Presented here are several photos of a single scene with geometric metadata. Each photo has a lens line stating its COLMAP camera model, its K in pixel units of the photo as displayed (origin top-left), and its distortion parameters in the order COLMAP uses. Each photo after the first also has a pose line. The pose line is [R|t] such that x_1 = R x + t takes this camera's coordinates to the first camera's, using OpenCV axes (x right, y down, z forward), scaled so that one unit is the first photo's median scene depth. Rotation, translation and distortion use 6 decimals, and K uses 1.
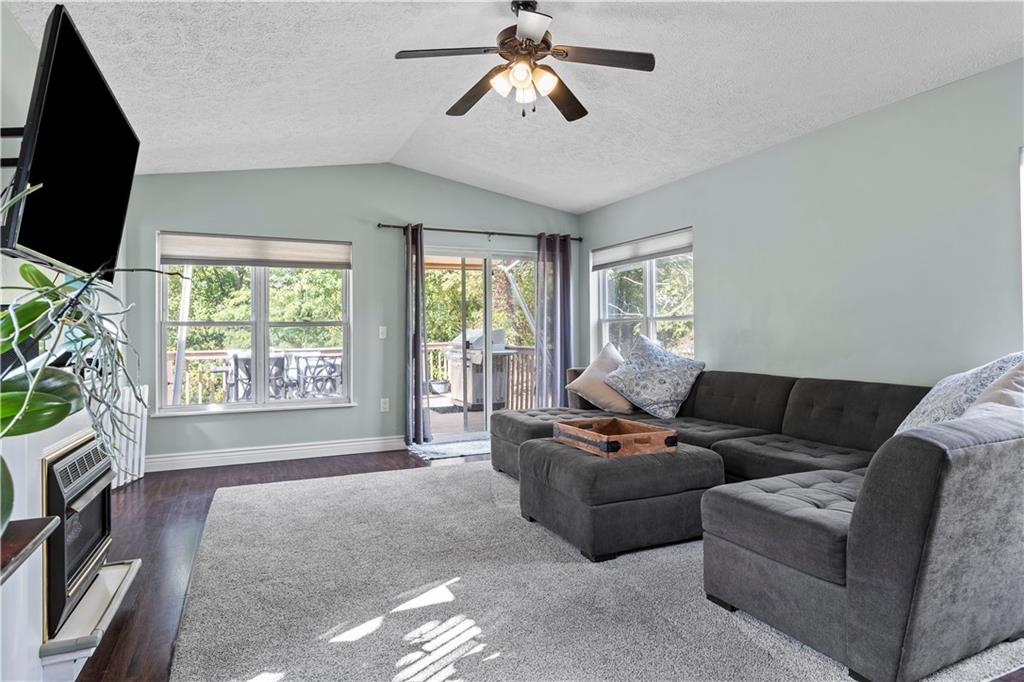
lens RADIAL K [[615.7, 0, 509.4], [0, 615.7, 337.8], [0, 0, 1]] dist [0.001599, 0.000690]
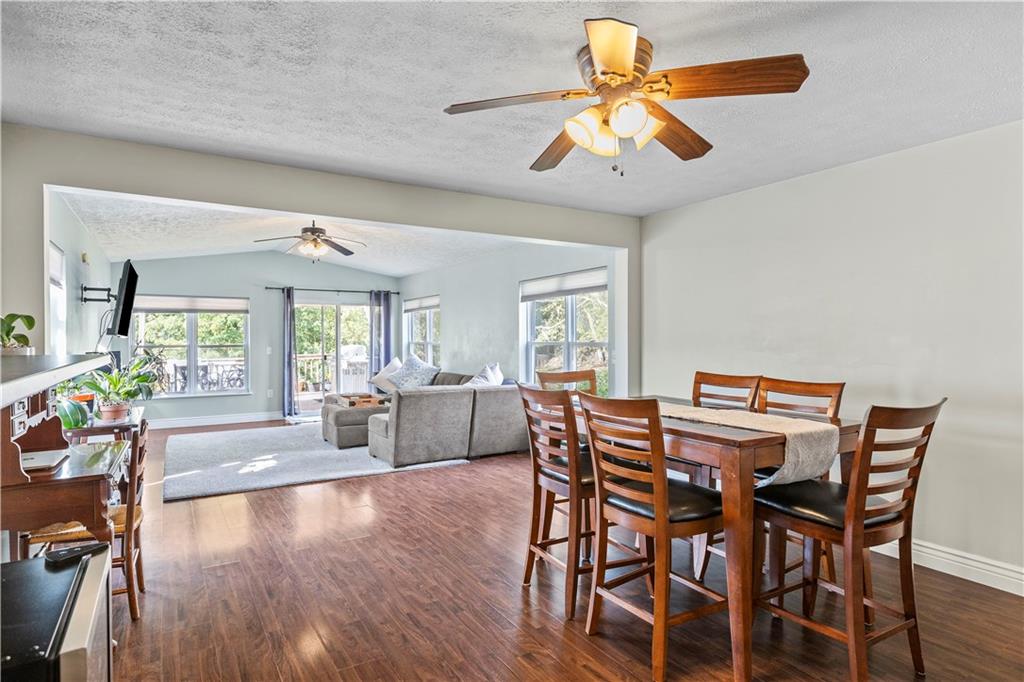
lens RADIAL K [[594.5, 0, 515.9], [0, 594.5, 350.8], [0, 0, 1]] dist [0.005443, 0.000073]
pose [[0.992829, 0.000943, 0.119537, 0.246378], [-0.002392, 0.999925, 0.011973, -0.026903], [-0.119517, -0.012173, 0.992758, -0.636421]]
